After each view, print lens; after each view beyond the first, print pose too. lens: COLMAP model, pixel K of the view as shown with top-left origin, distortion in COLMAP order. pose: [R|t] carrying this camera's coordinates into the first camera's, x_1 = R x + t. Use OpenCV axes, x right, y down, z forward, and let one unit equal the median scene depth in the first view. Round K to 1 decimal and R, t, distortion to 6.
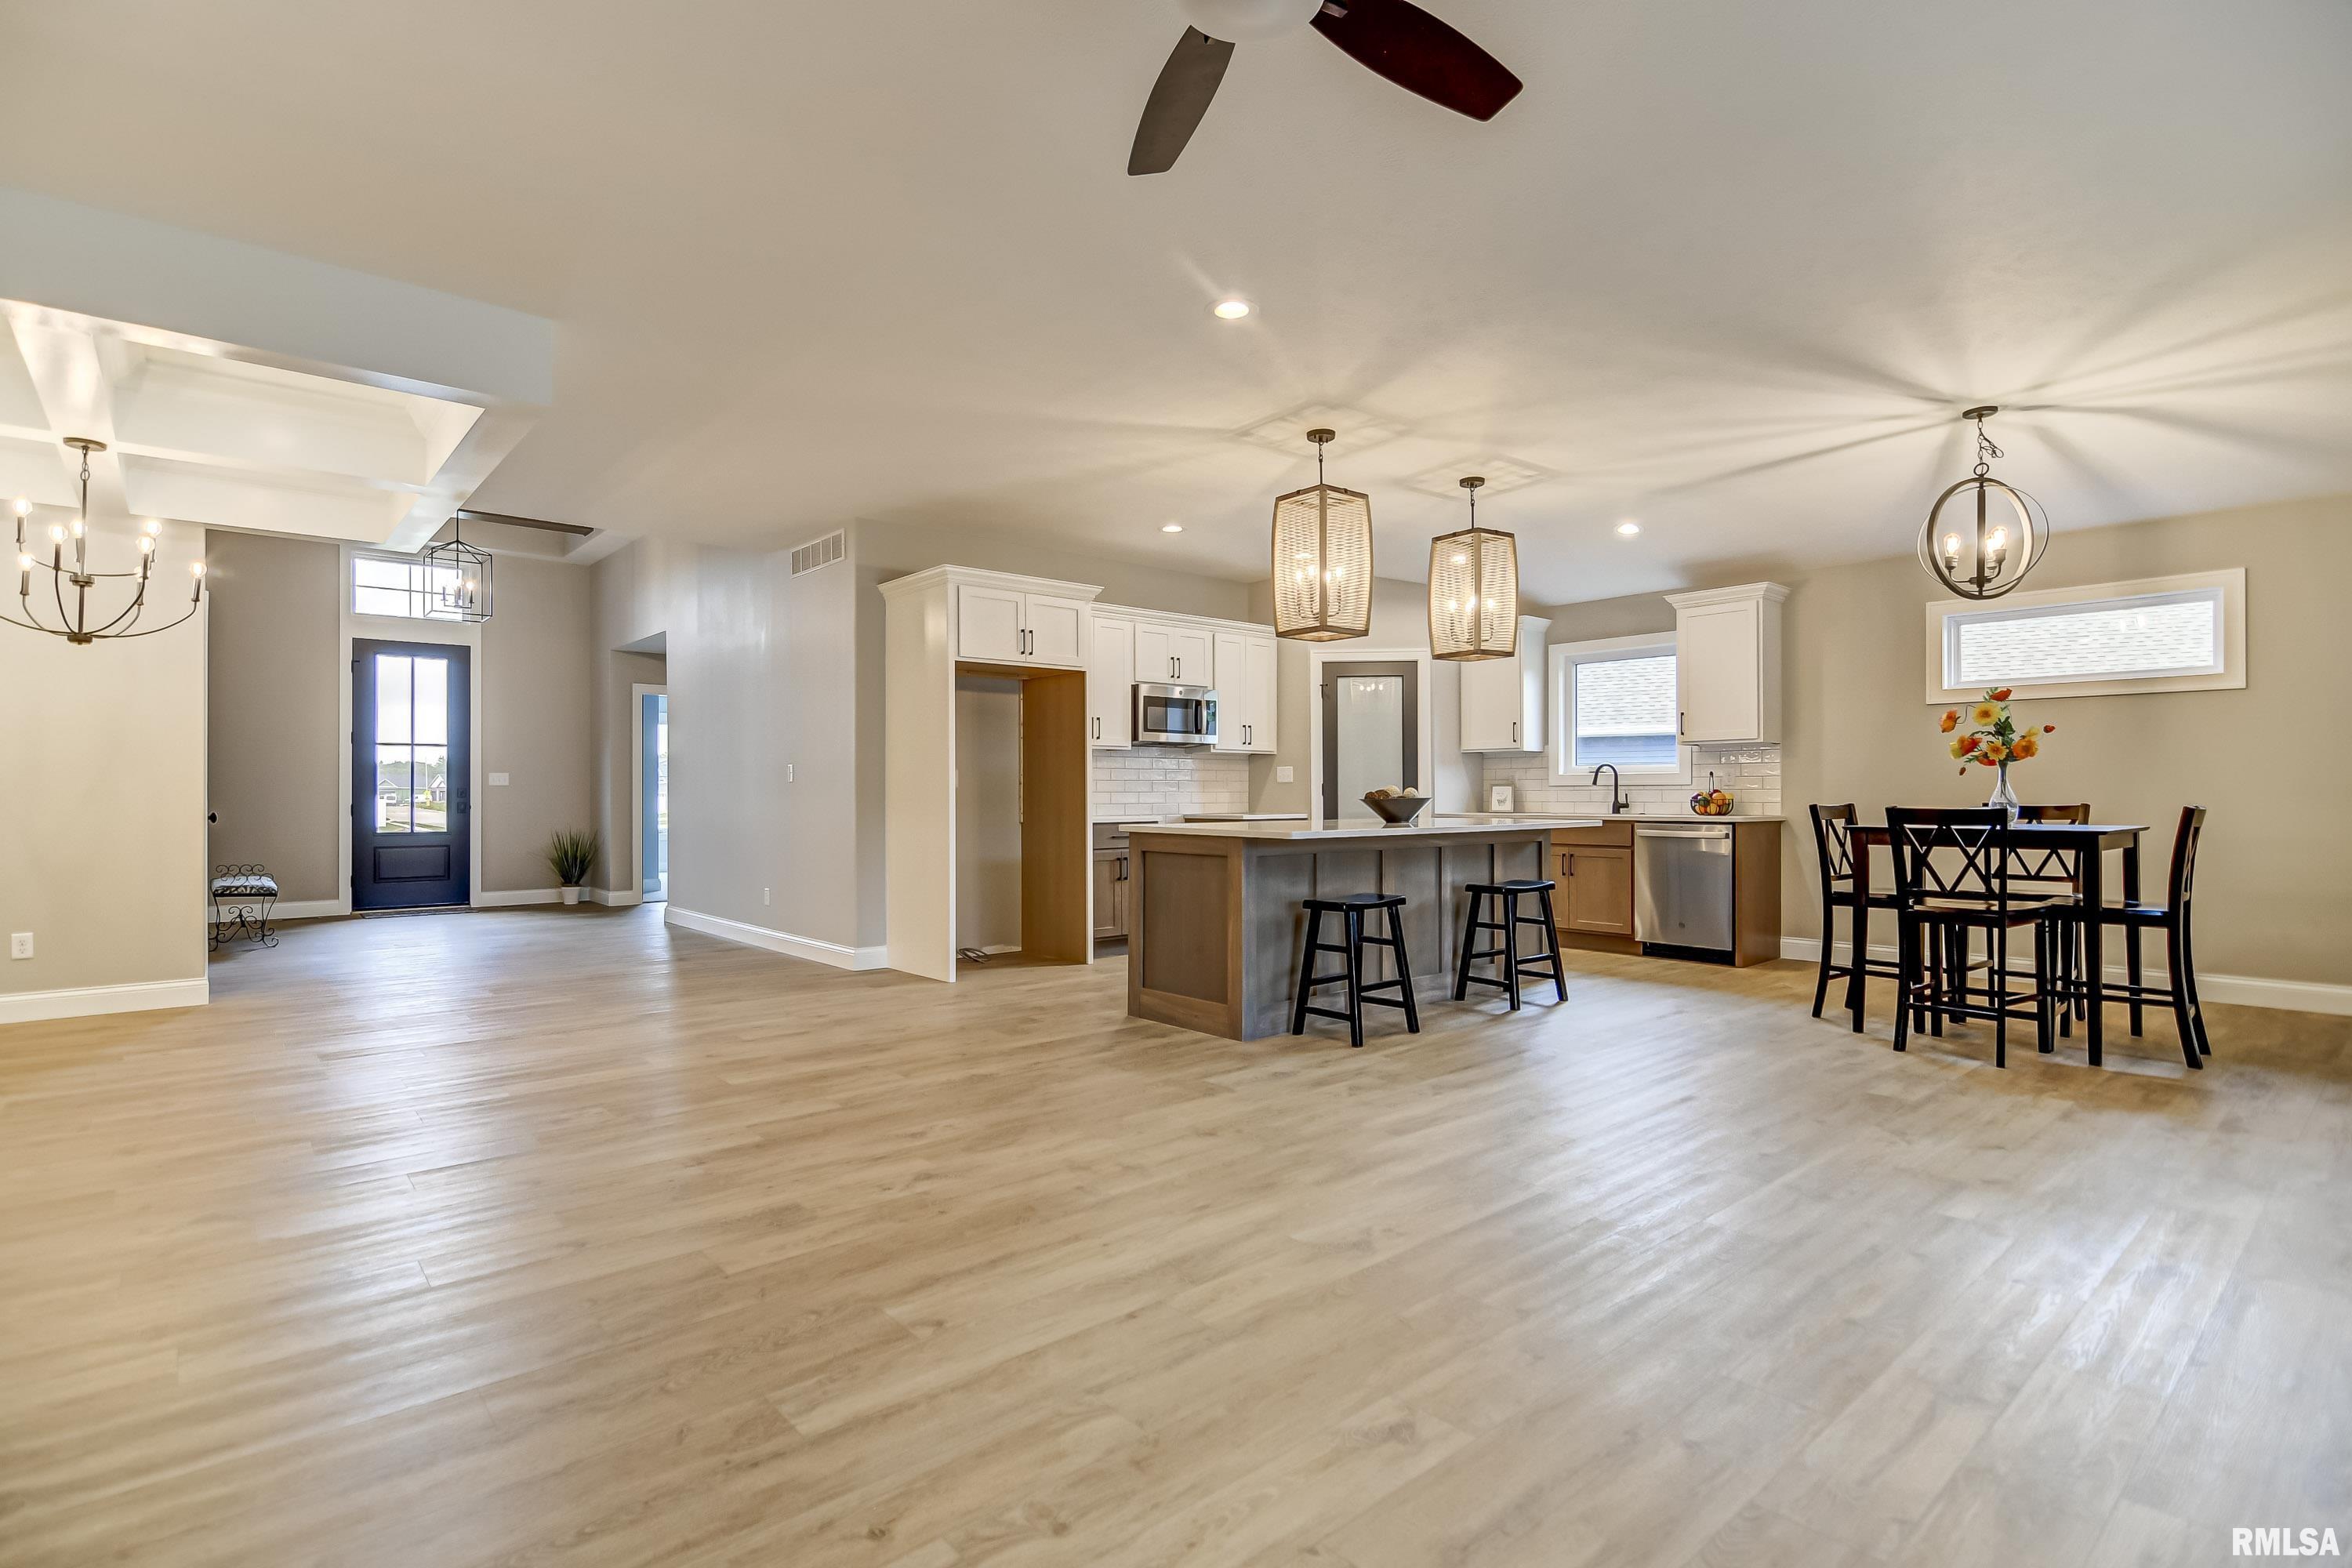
lens RADIAL K [[1124.0, 0, 1161.7], [0, 1124.0, 788.2], [0, 0, 1]] dist [0.000644, -0.002122]
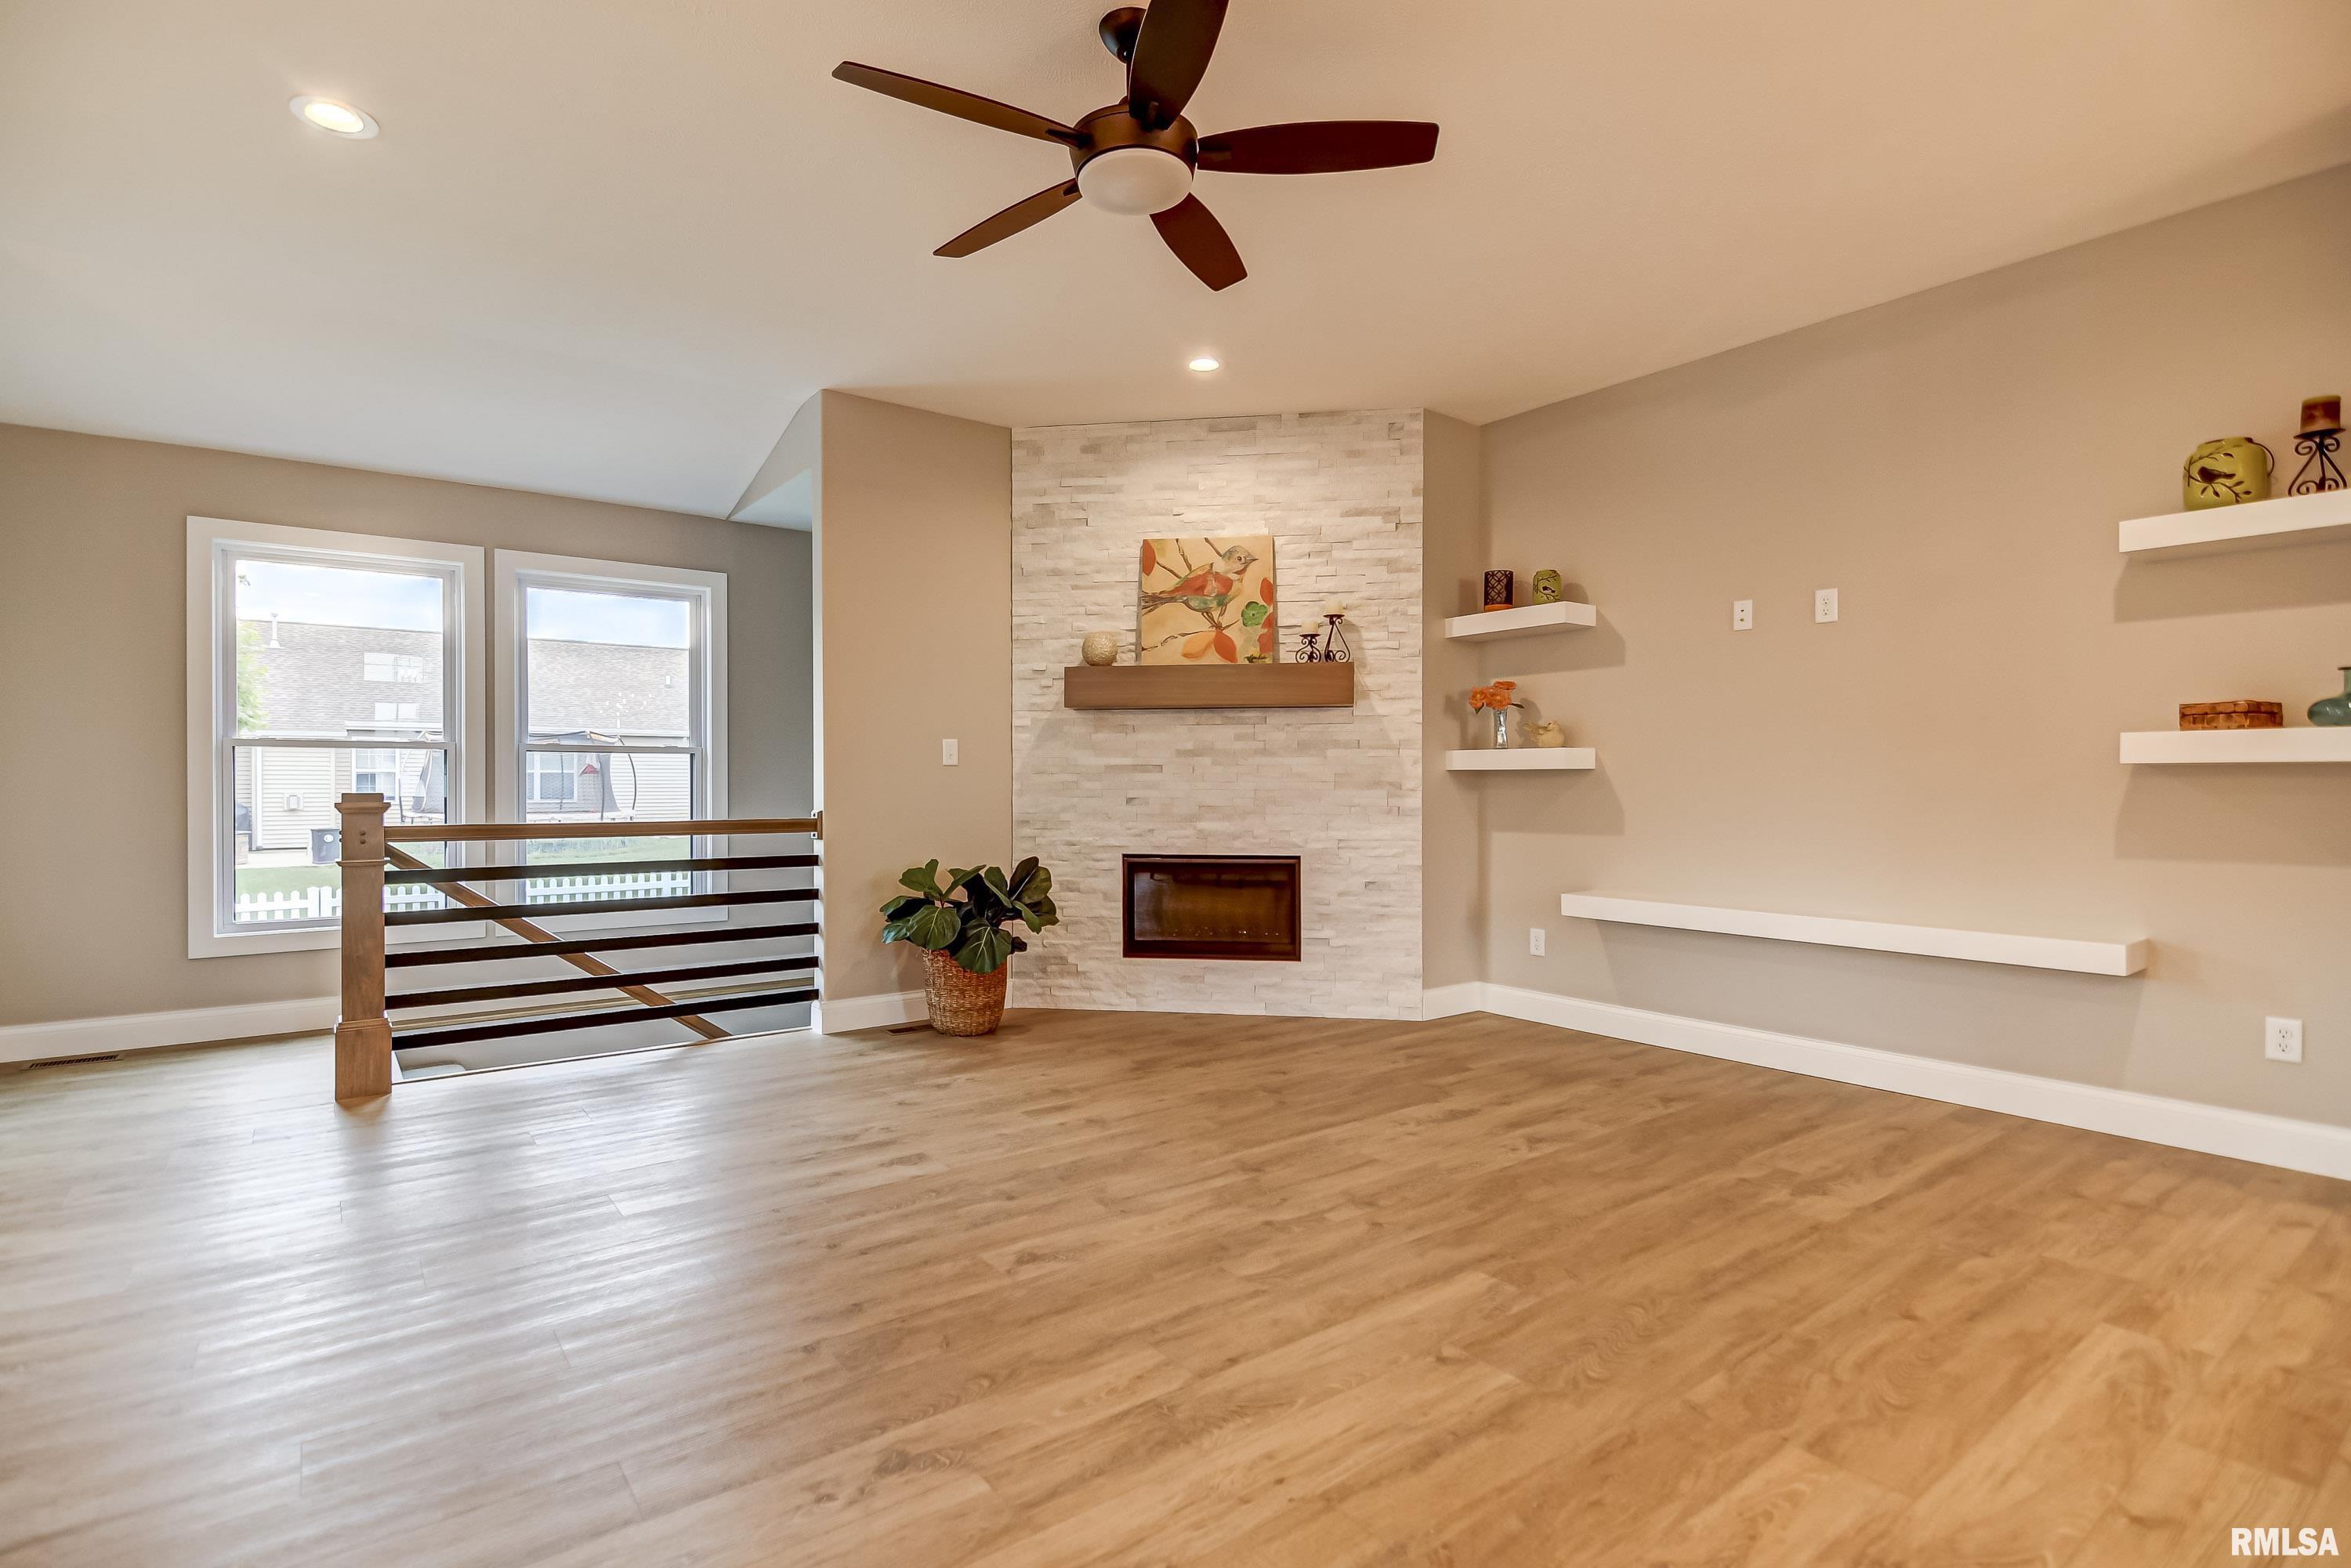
lens RADIAL K [[1123.5, 0, 1164.8], [0, 1123.5, 787.6], [0, 0, 1]] dist [0.000644, -0.002122]
pose [[-0.998161, 0.004174, 0.060474, -0.025569], [0.004128, 0.999991, -0.000895, 0.005193], [-0.060477, -0.000644, -0.998169, 1.706531]]
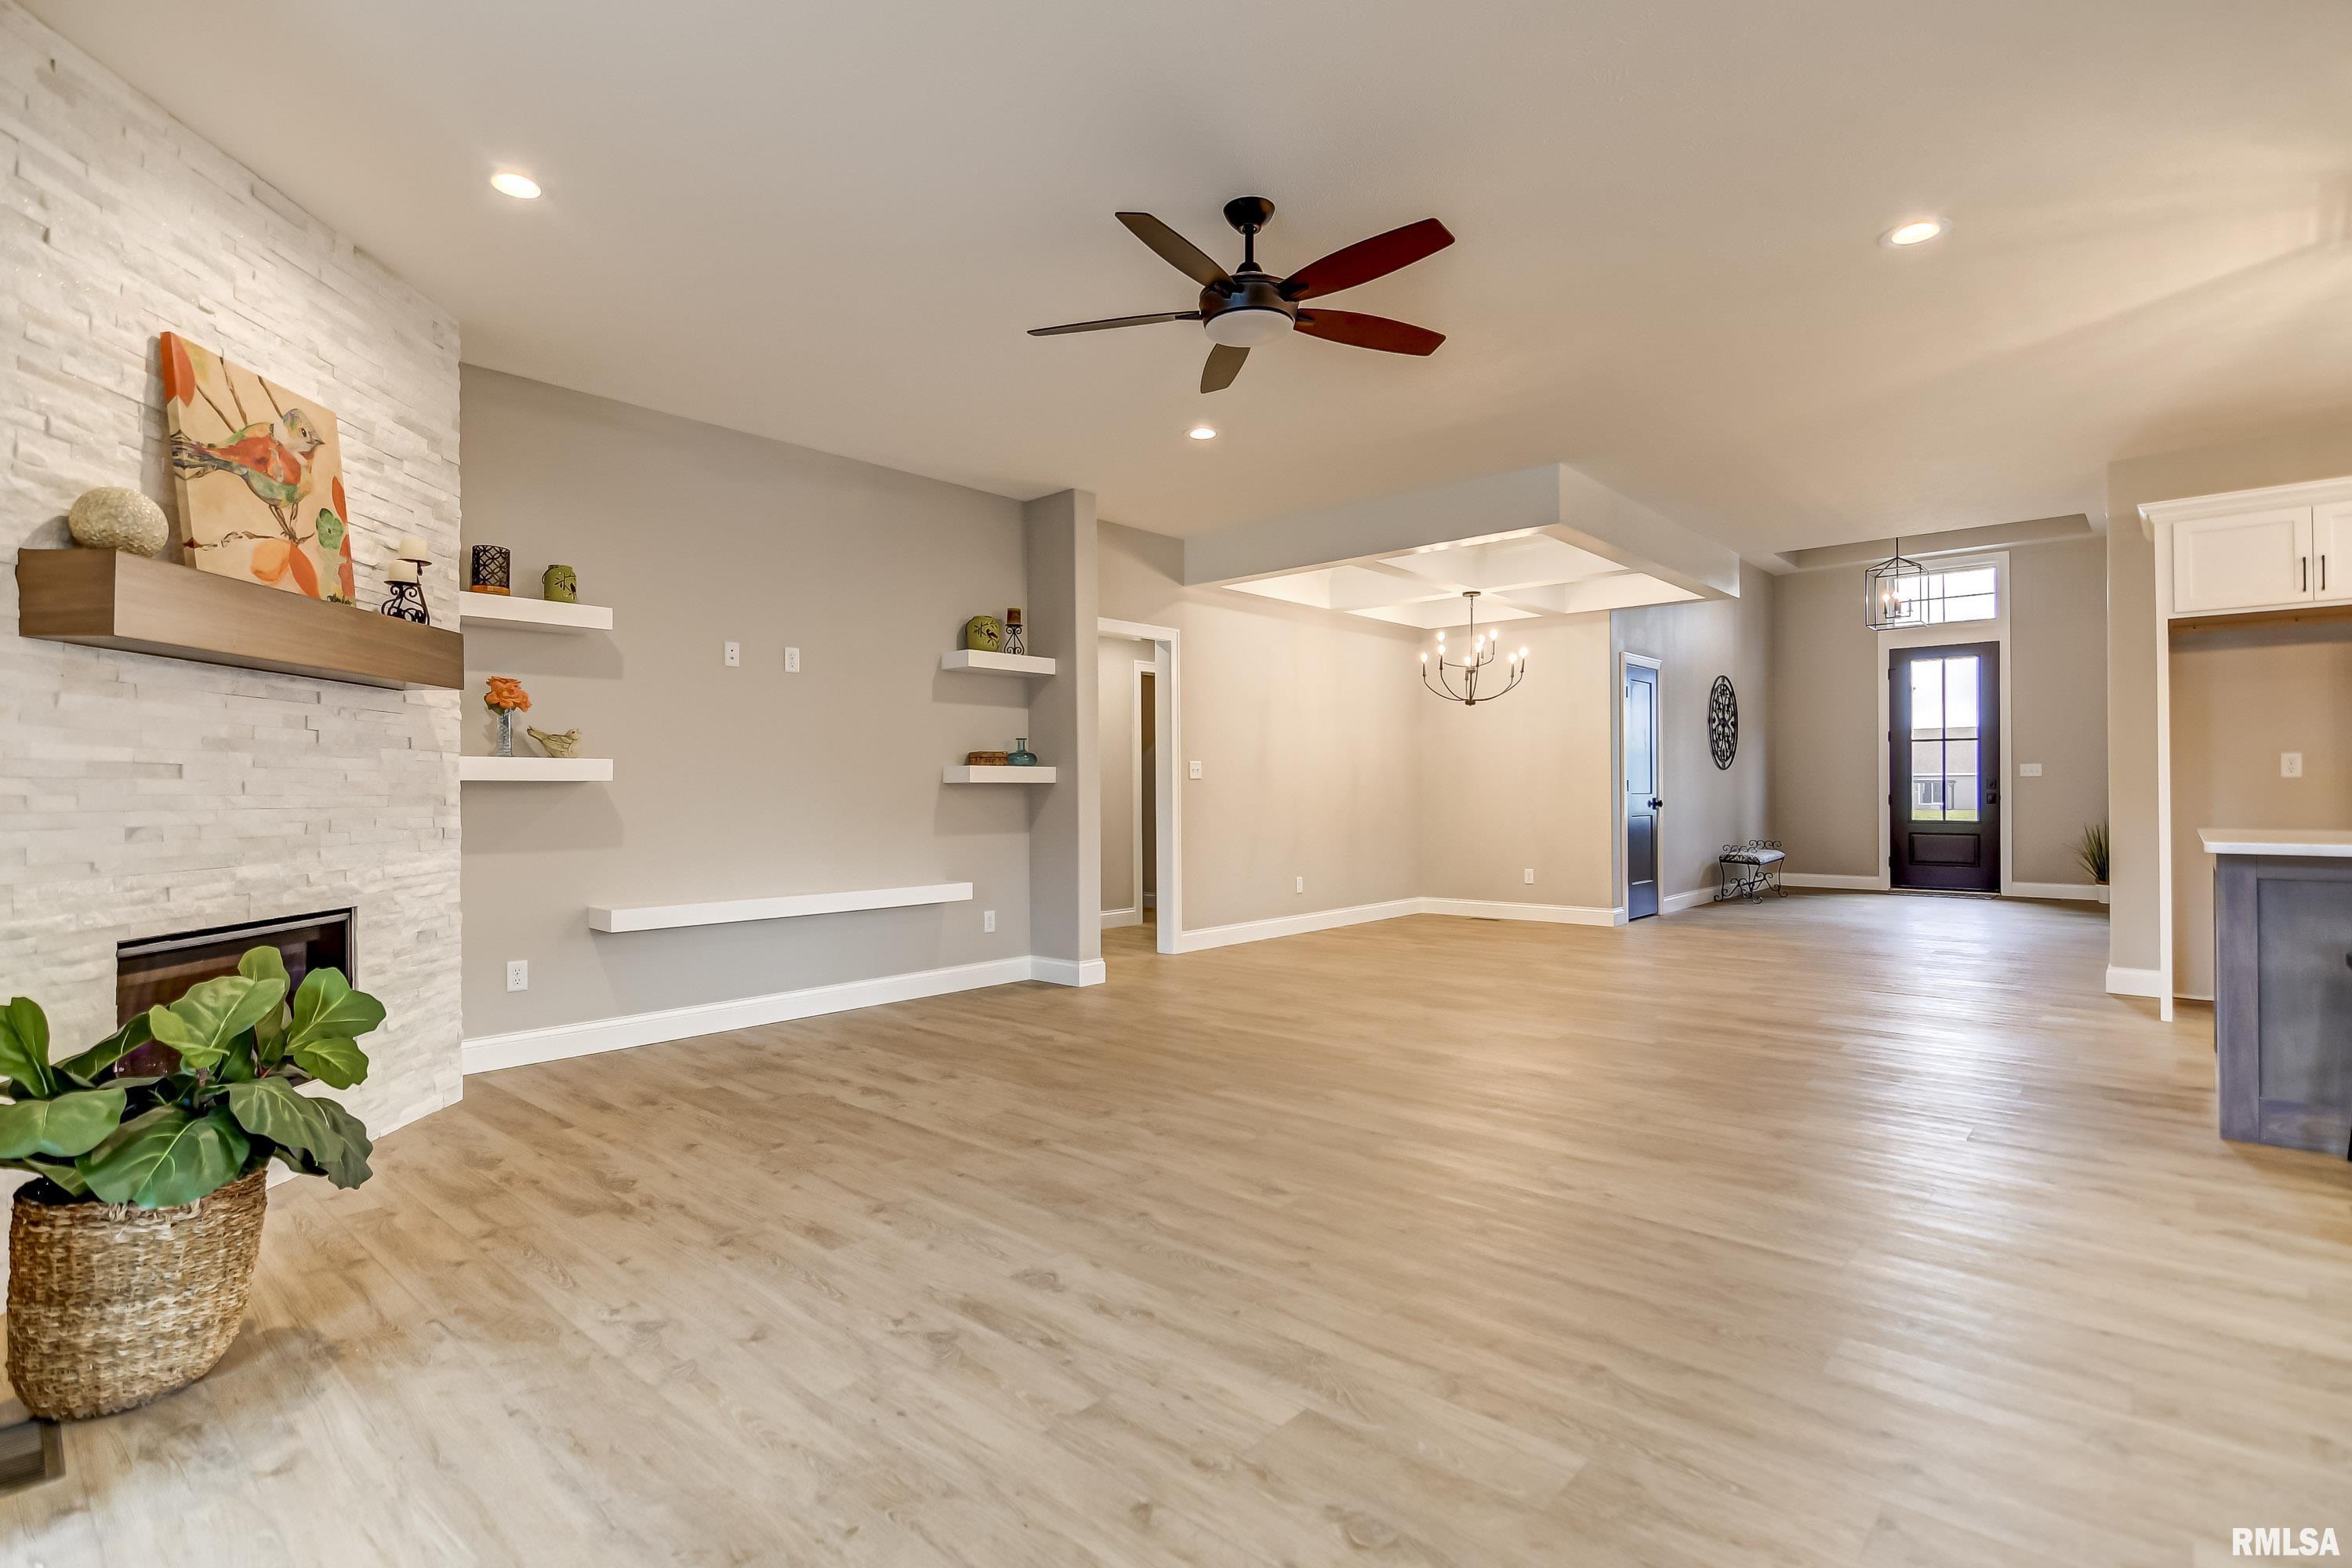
lens RADIAL K [[1124.0, 0, 1158.5], [0, 1124.0, 790.9], [0, 0, 1]] dist [0.000644, -0.002122]
pose [[0.123688, 0.001824, -0.992319, 1.303879], [0.011119, 0.999933, 0.003224, -0.005001], [0.992259, -0.011432, 0.123659, 0.468413]]
